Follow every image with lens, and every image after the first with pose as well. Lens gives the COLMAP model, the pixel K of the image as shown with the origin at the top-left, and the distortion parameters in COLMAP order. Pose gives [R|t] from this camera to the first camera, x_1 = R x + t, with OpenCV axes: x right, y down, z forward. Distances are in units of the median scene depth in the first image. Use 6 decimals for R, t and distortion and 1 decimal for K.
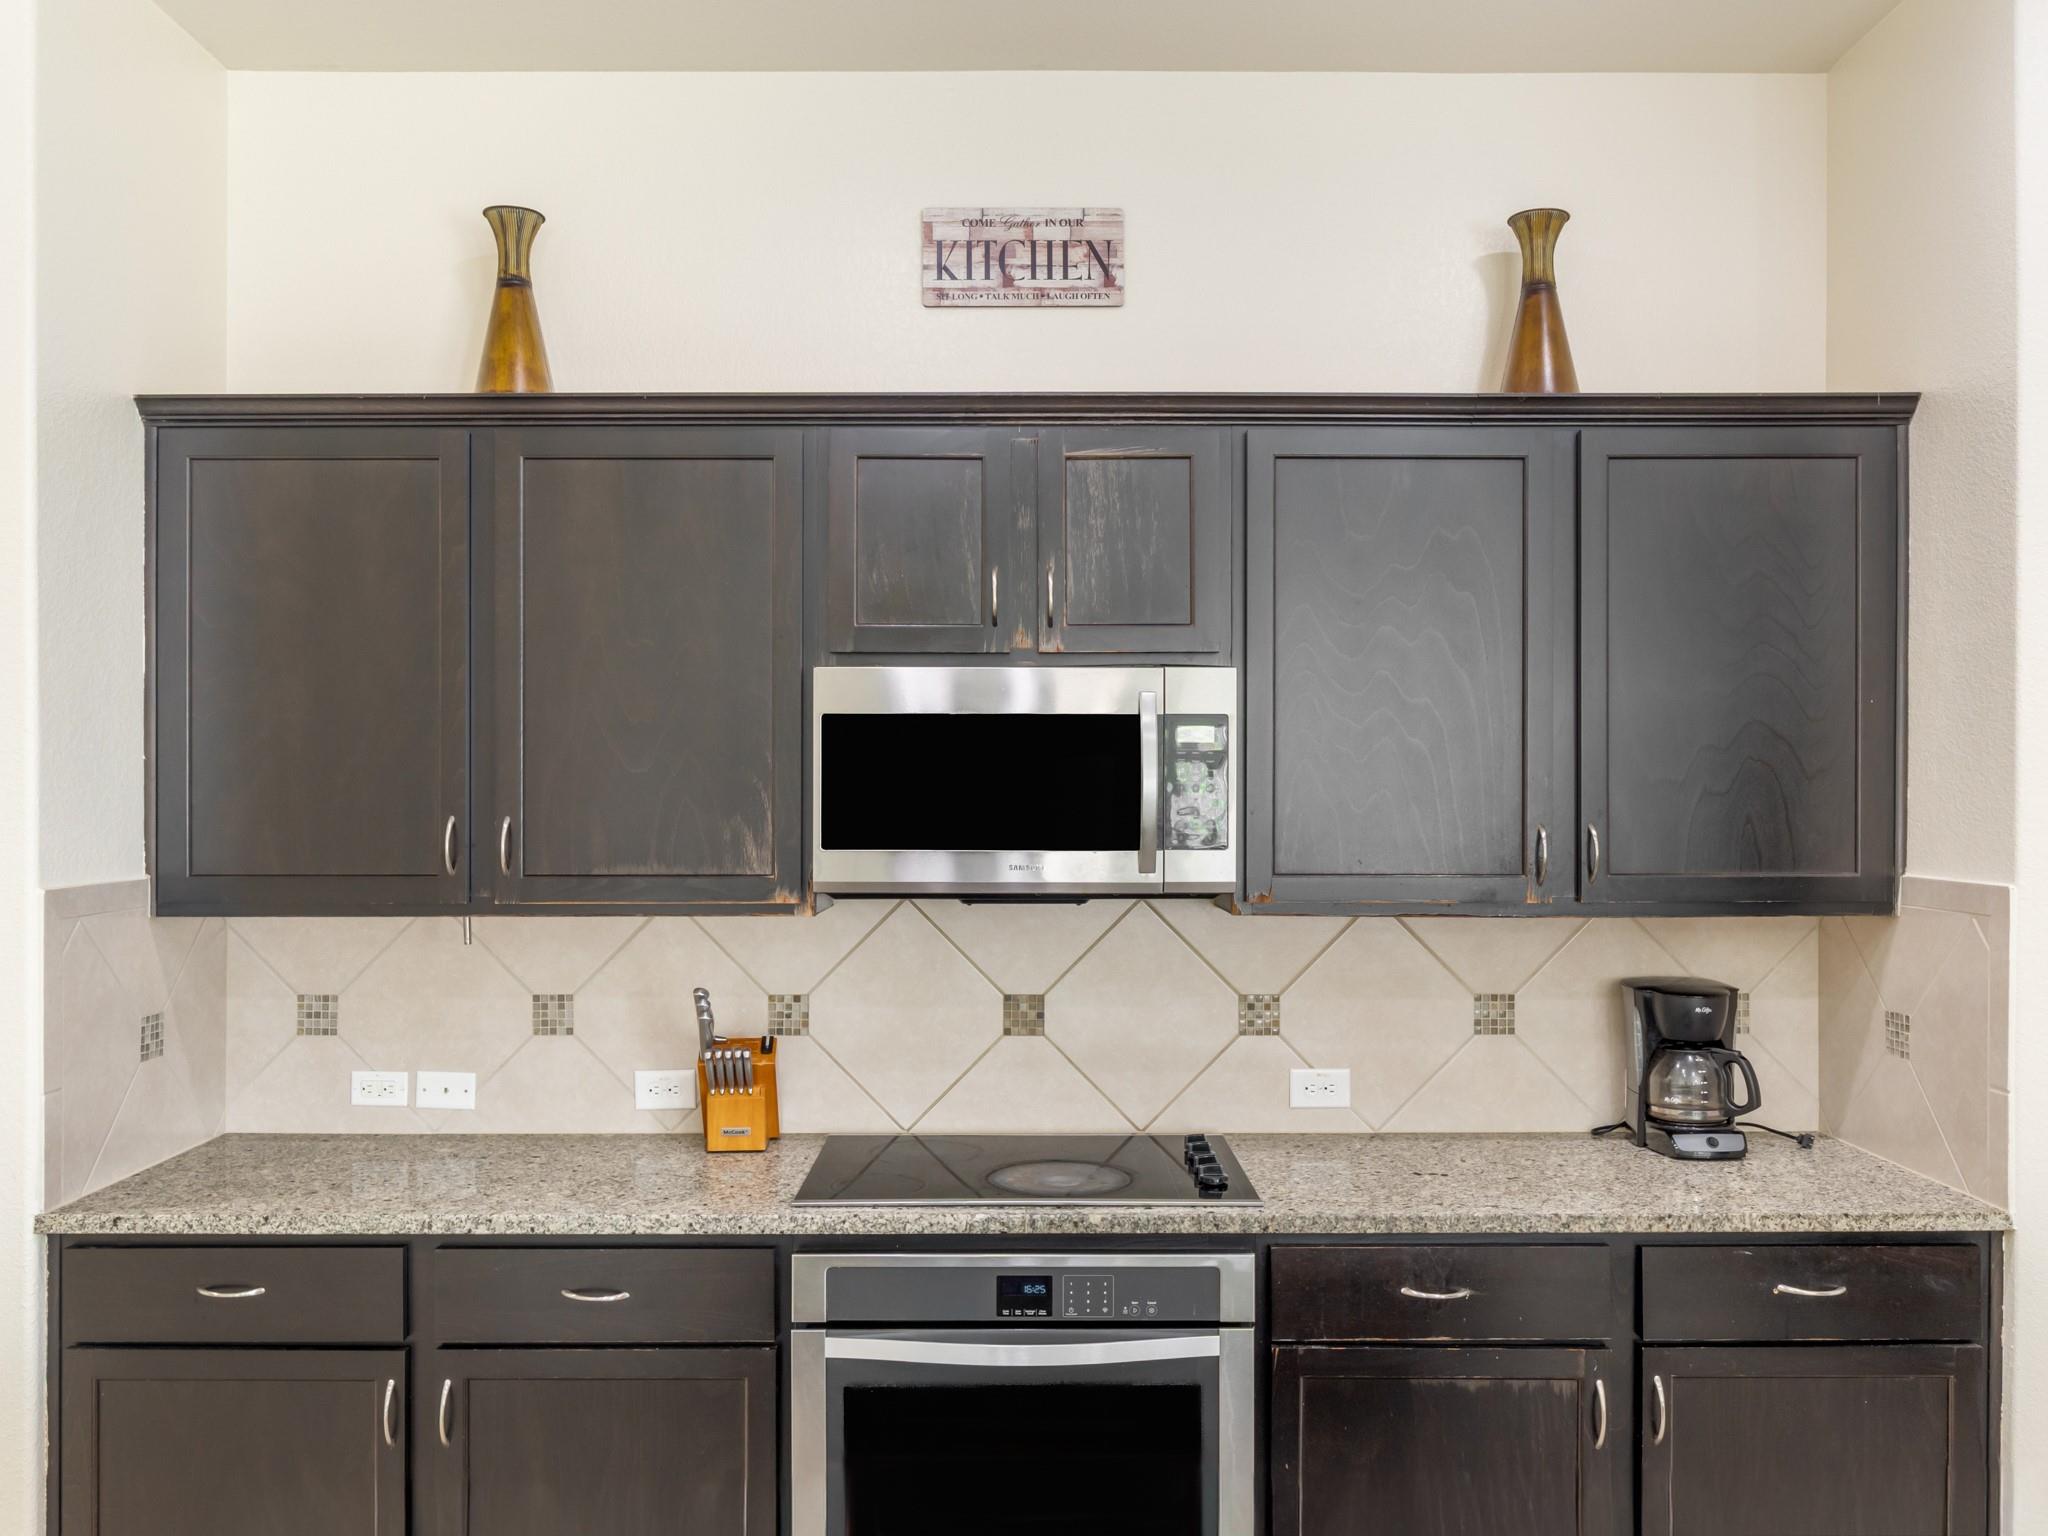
lens RADIAL K [[1616.6, 0, 1022.8], [0, 1616.6, 803.7], [0, 0, 1]] dist [0.000750, -0.000572]
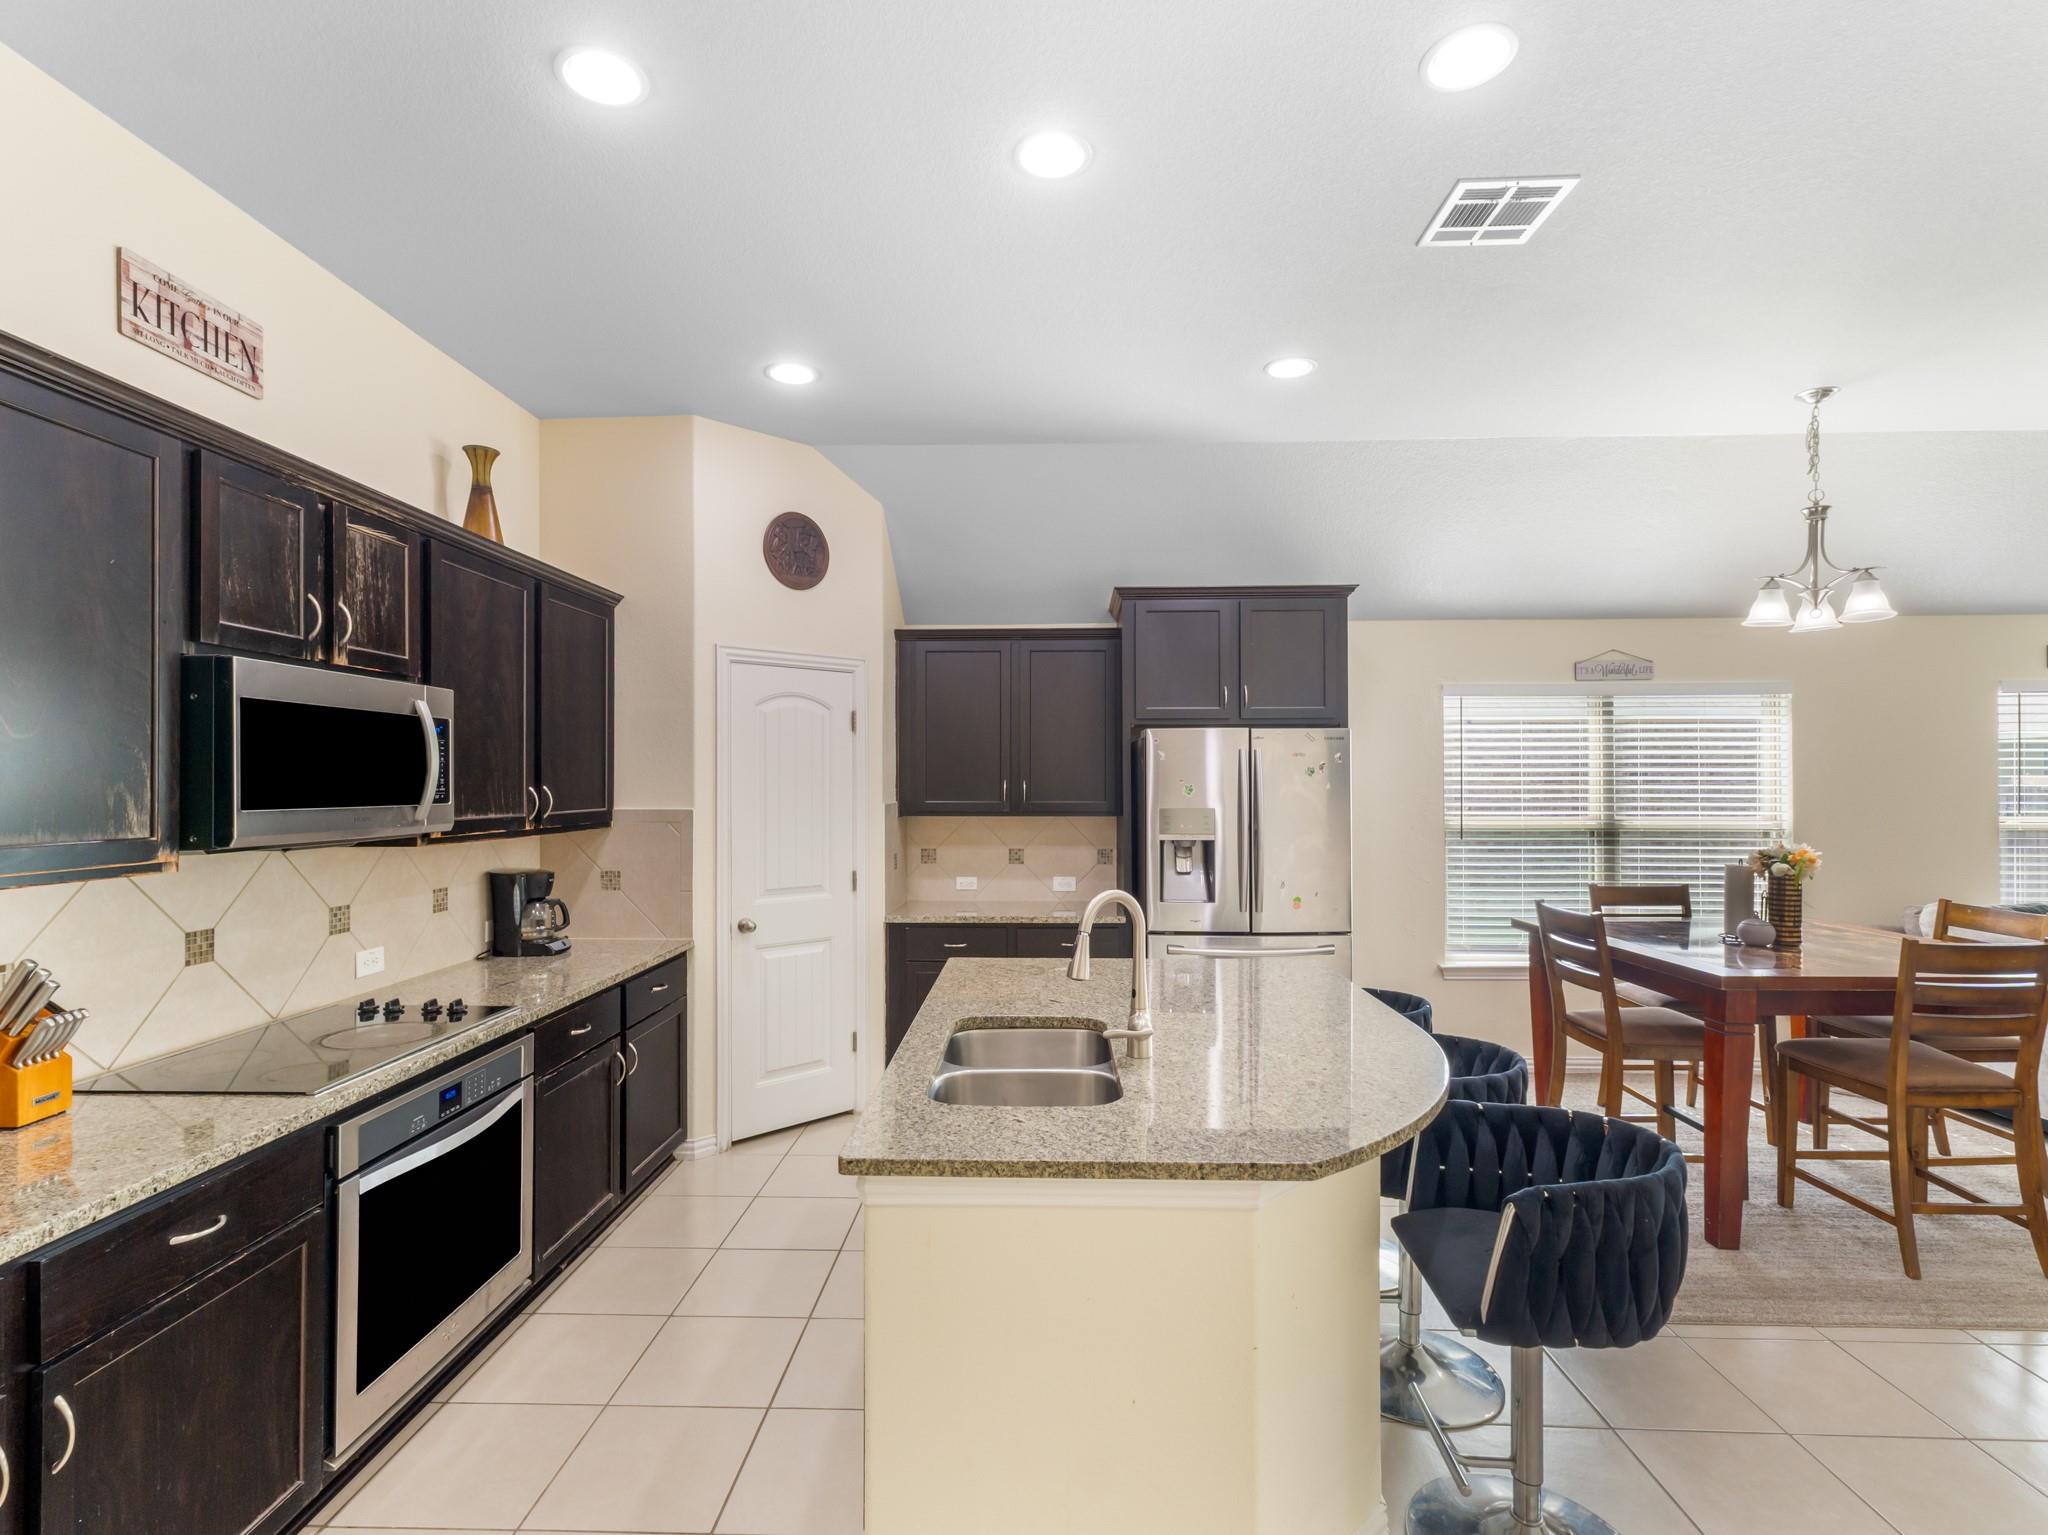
lens RADIAL K [[994.3, 0, 1020.7], [0, 994.3, 775.7], [0, 0, 1]] dist [0.002551, 0.000686]
pose [[0.034919, 0.006128, 0.999371, -0.766411], [0.005091, 0.999967, -0.006309, 0.009177], [-0.999377, 0.005309, 0.034886, 0.366392]]
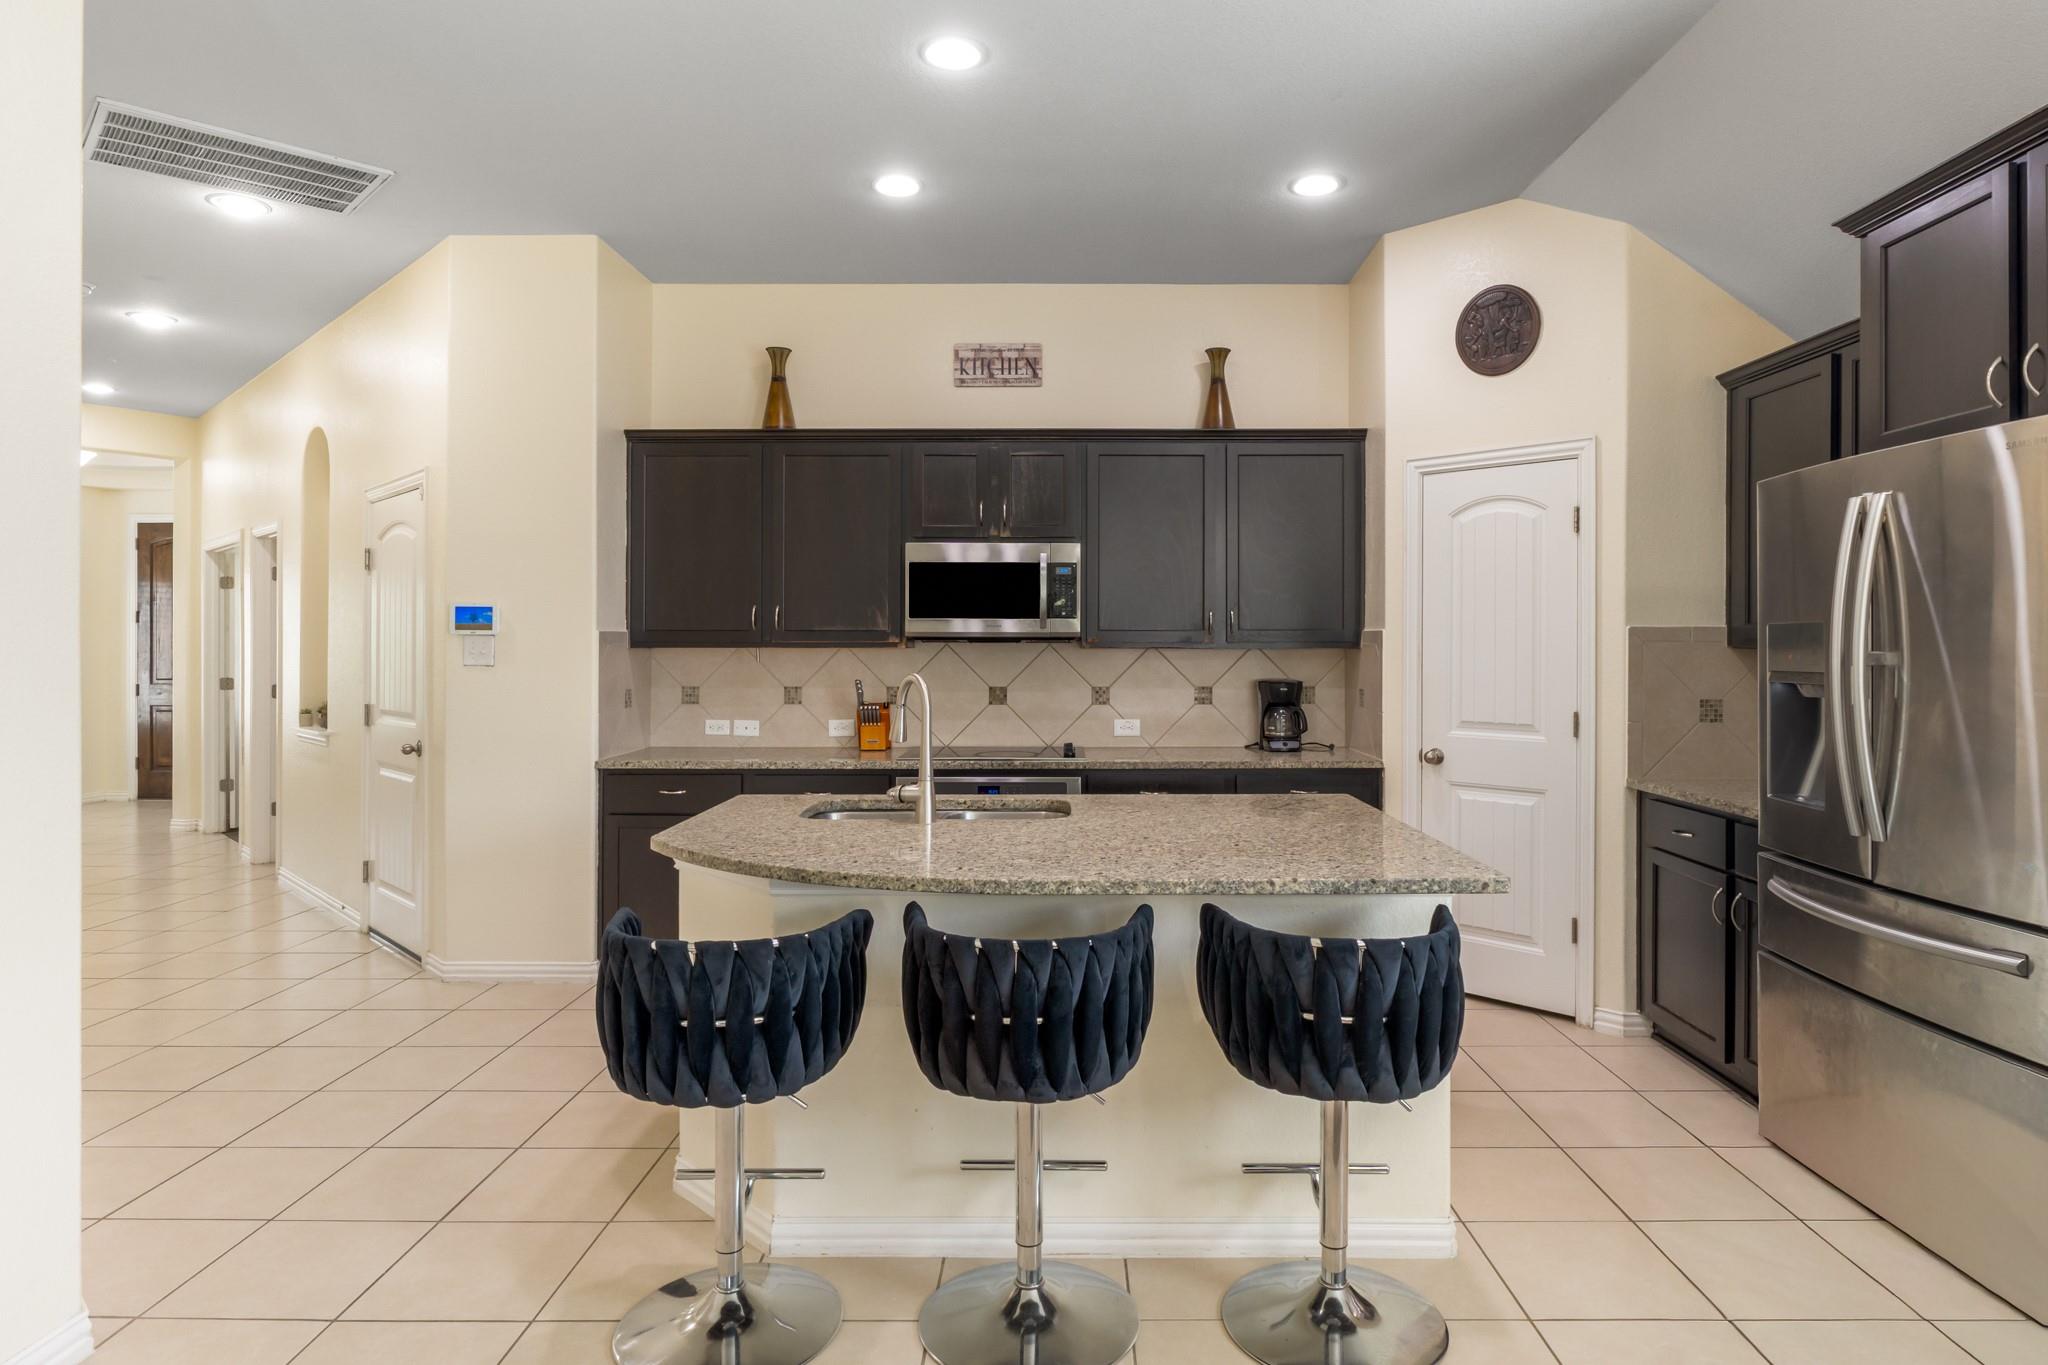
lens RADIAL K [[1142.1, 0, 1049.6], [0, 1142.1, 645.8], [0, 0, 1]] dist [-0.001989, 0.000054]
pose [[0.999923, 0.001321, -0.012316, 0.098119], [-0.001340, 0.999998, -0.001567, 0.065667], [0.012314, 0.001583, 0.999923, -0.646375]]
